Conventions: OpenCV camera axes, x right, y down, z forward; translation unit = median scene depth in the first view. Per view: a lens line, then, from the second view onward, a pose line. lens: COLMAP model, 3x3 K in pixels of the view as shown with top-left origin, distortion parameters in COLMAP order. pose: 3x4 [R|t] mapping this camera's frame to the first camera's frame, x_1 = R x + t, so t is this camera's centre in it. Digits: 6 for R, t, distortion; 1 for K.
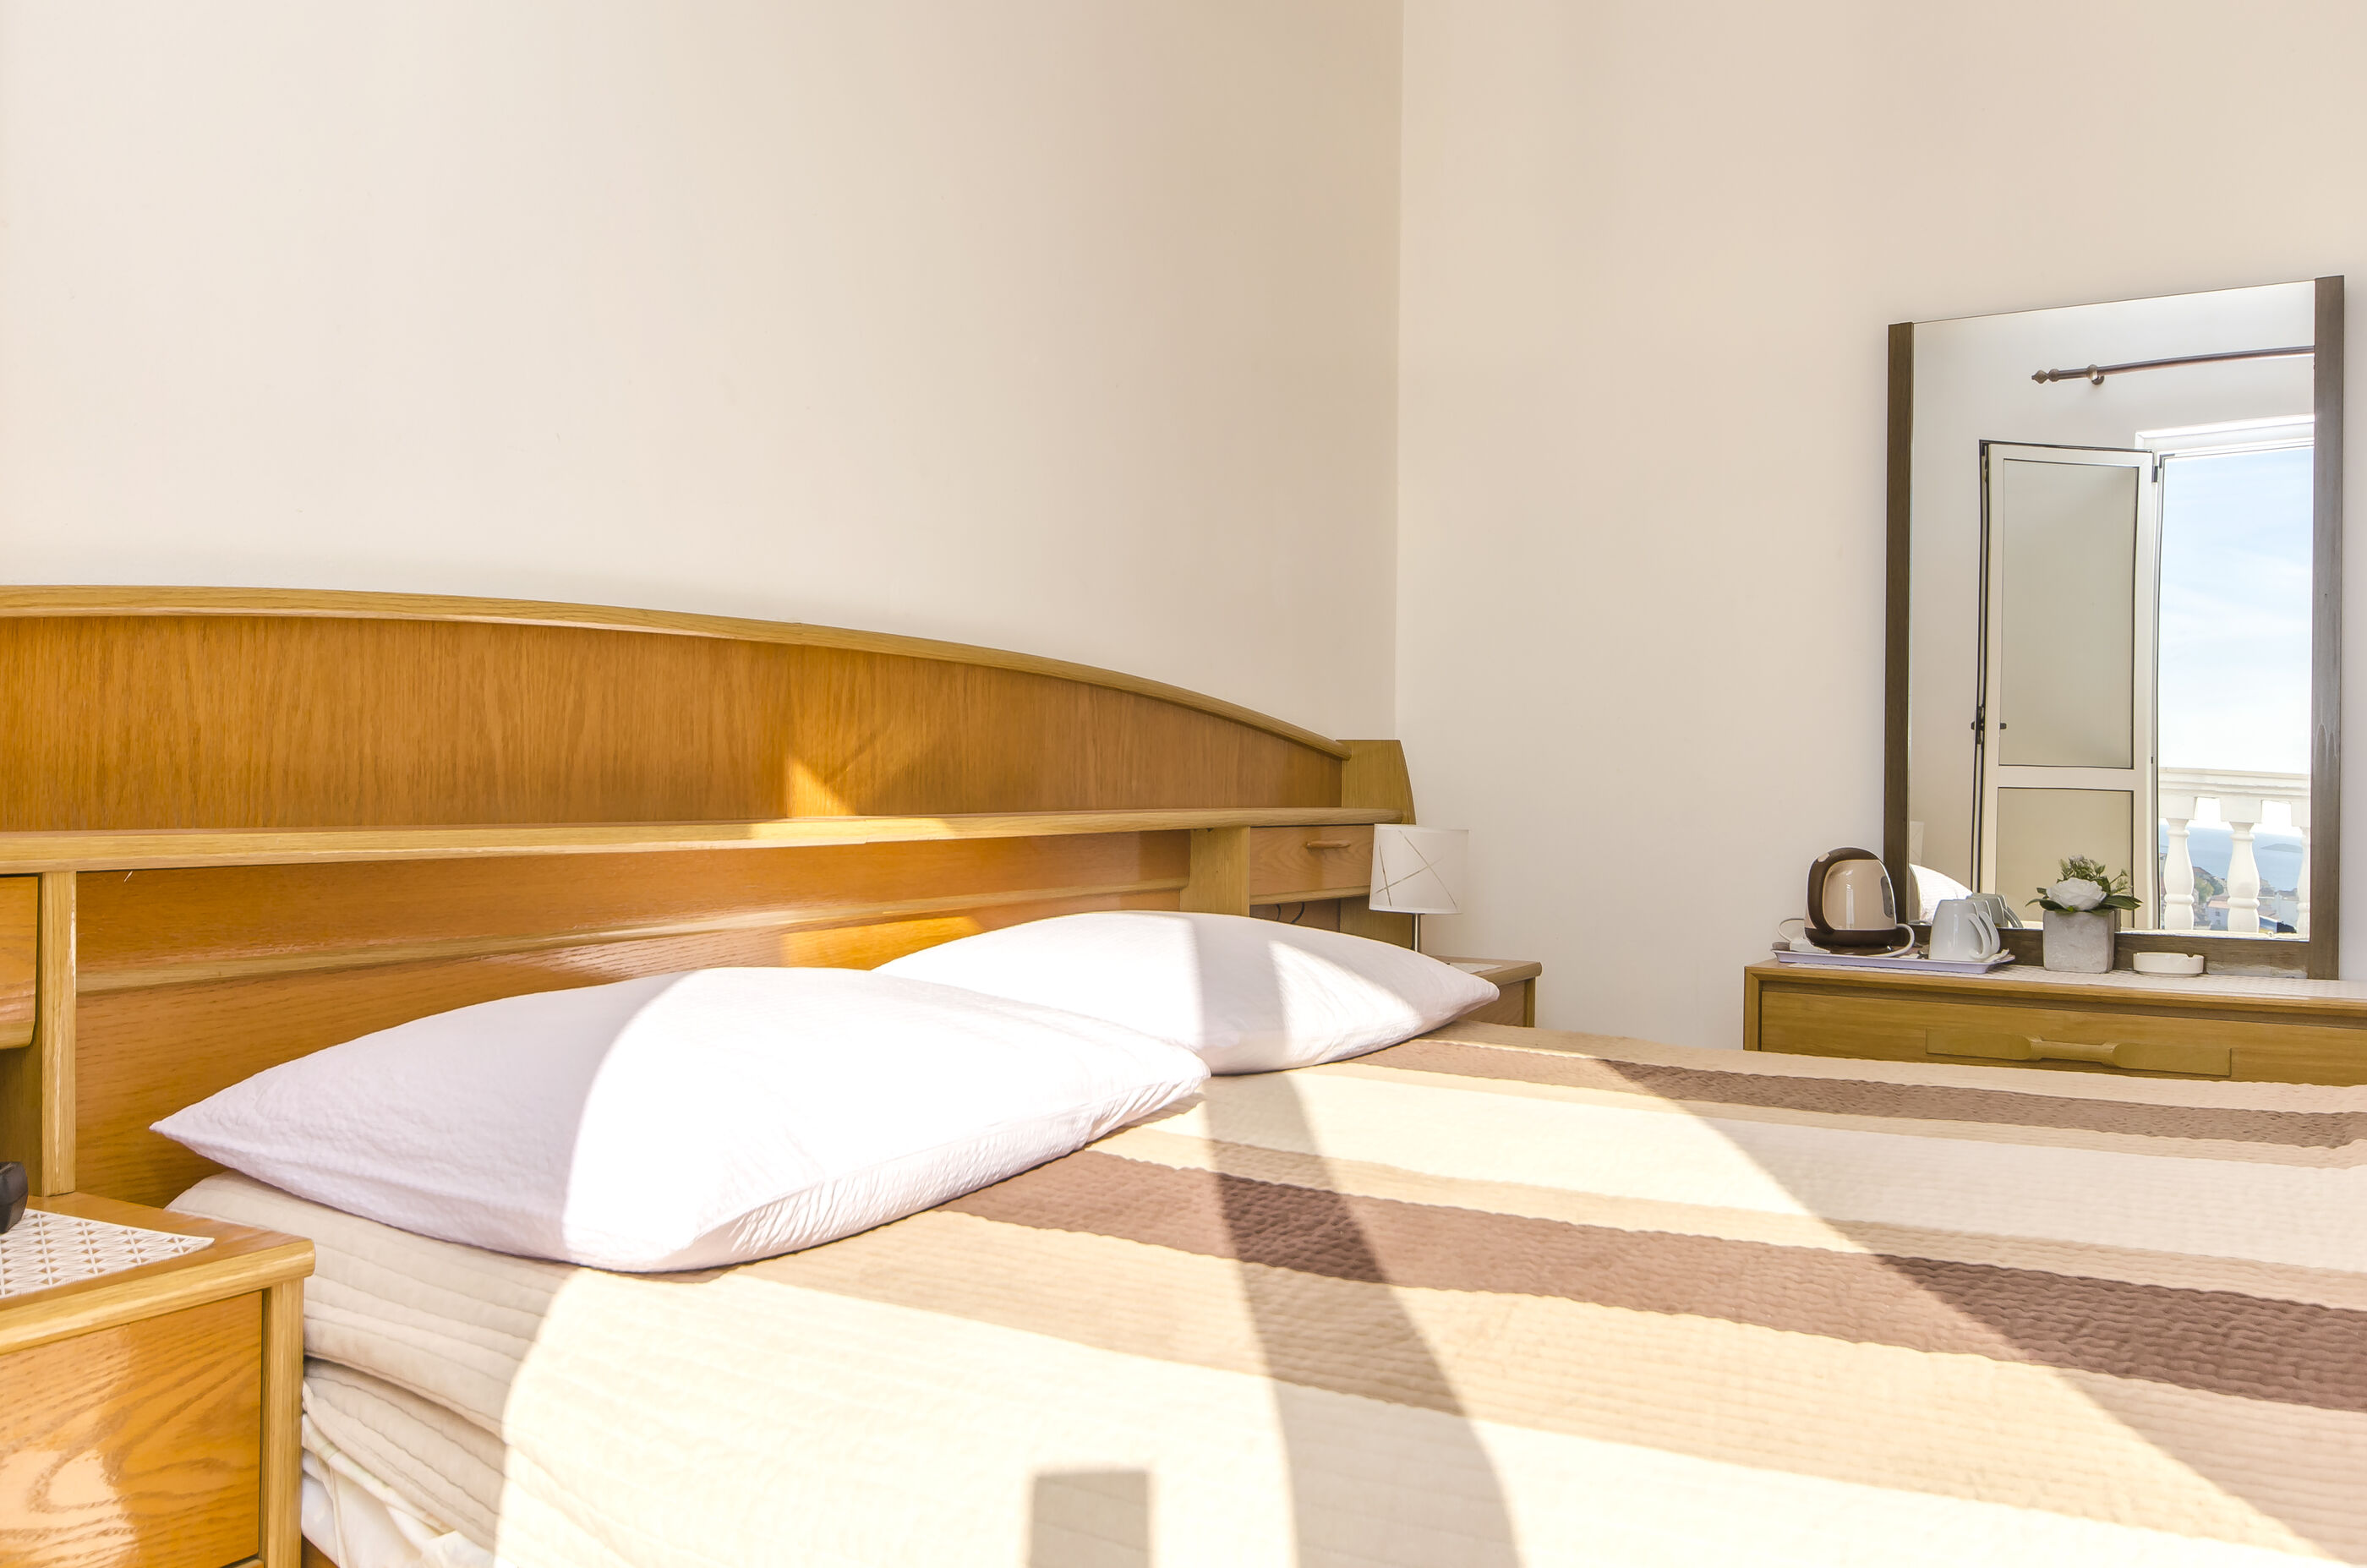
lens RADIAL K [[1802.6, 0, 1181.1], [0, 1802.6, 767.9], [0, 0, 1]] dist [0.011026, 0.006921]
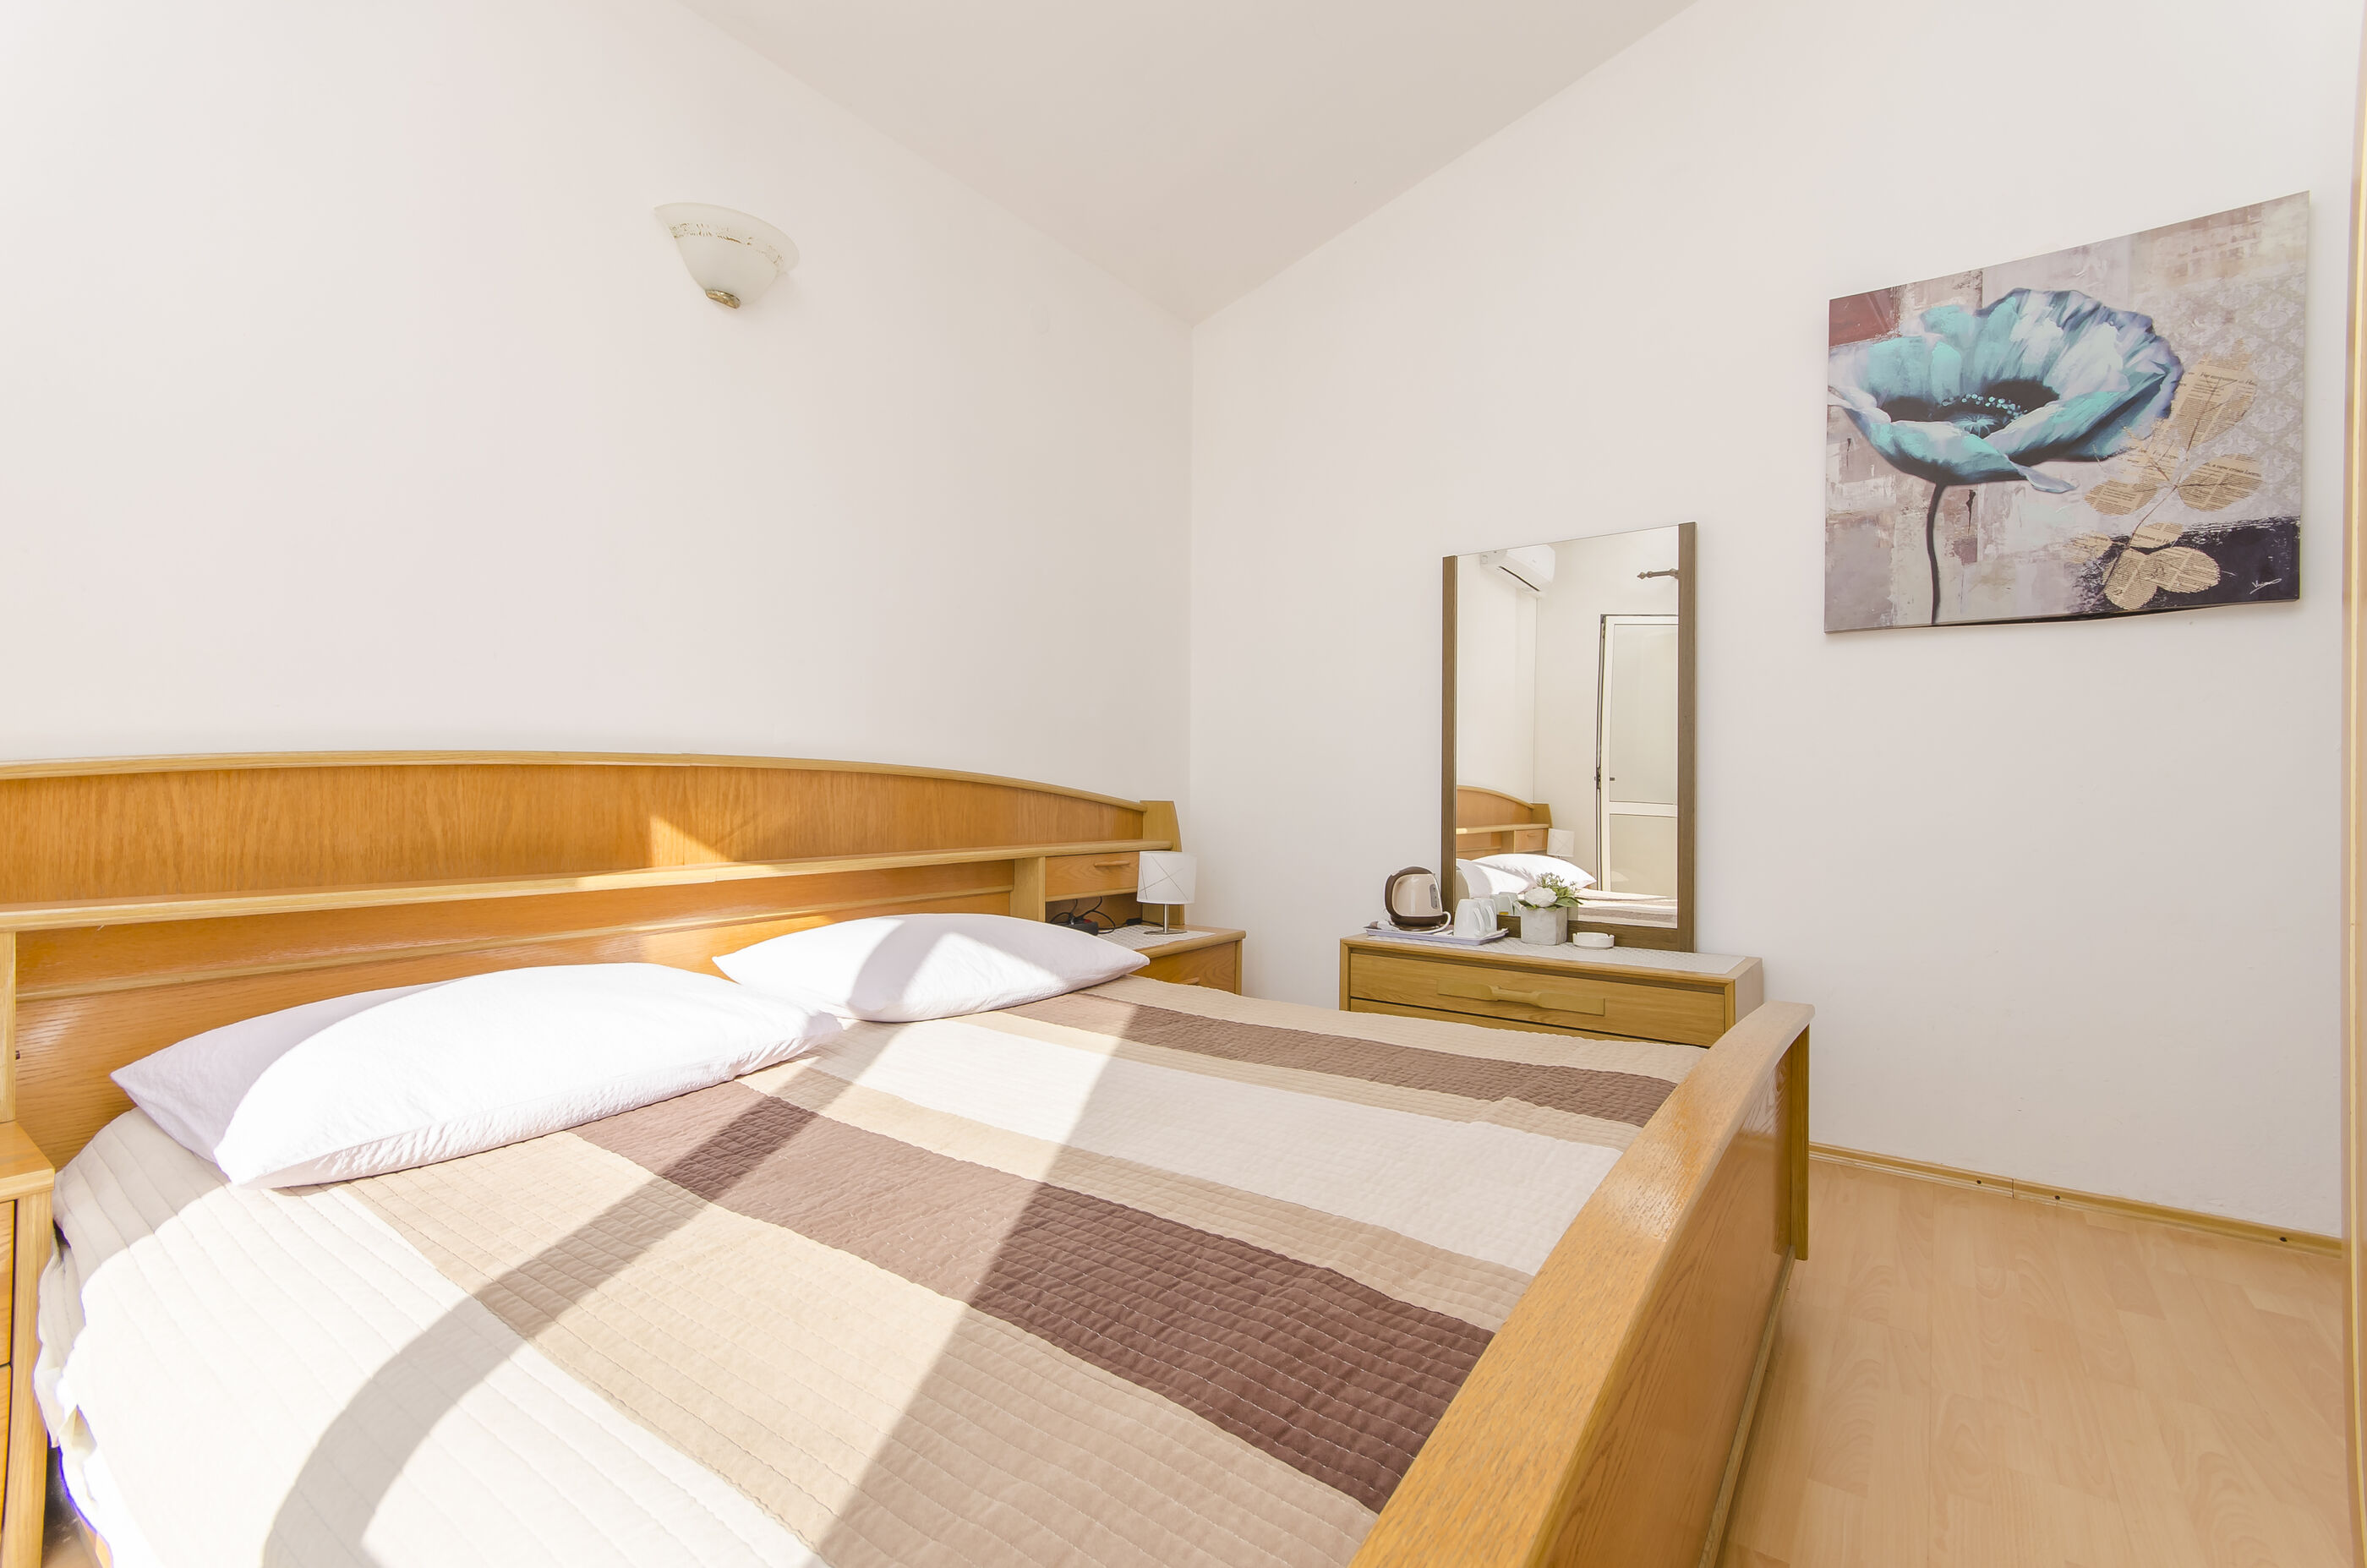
lens RADIAL K [[960.4, 0, 1183.9], [0, 960.4, 764.1], [0, 0, 1]] dist [0.010040, 0.000234]
pose [[0.995095, -0.009411, -0.098475, 0.336432], [0.006866, 0.999634, -0.026150, -0.040065], [0.098685, 0.025346, 0.994796, 0.115332]]
